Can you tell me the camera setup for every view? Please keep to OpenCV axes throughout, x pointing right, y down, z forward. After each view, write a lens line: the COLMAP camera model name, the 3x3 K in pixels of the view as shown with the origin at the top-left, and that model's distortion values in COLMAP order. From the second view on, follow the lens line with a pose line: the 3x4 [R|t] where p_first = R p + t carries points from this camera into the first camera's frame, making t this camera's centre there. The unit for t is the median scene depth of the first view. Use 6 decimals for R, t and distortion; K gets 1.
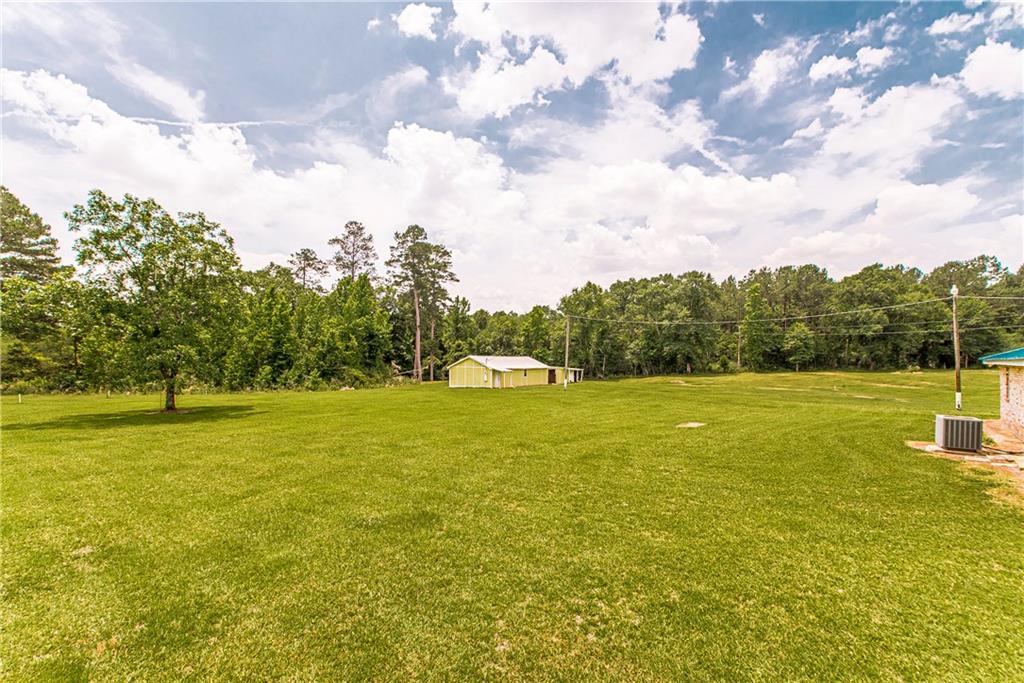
lens RADIAL K [[398.8, 0, 512.0], [0, 398.8, 341.5], [0, 0, 1]] dist [-0.011659, -0.000335]
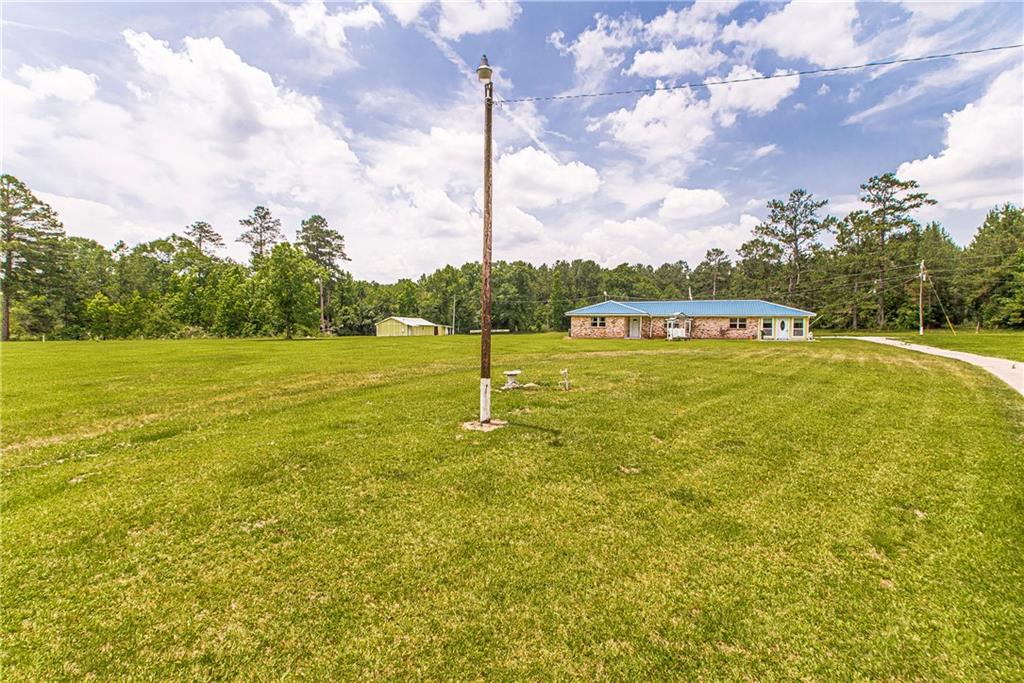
lens RADIAL K [[496.5, 0, 512.0], [0, 496.5, 341.5], [0, 0, 1]] dist [0.017258, -0.000344]
pose [[0.929899, -0.009000, 0.367704, -0.201864], [-0.017773, 0.997433, 0.069360, -0.009315], [-0.367385, -0.071033, 0.927353, -0.582261]]
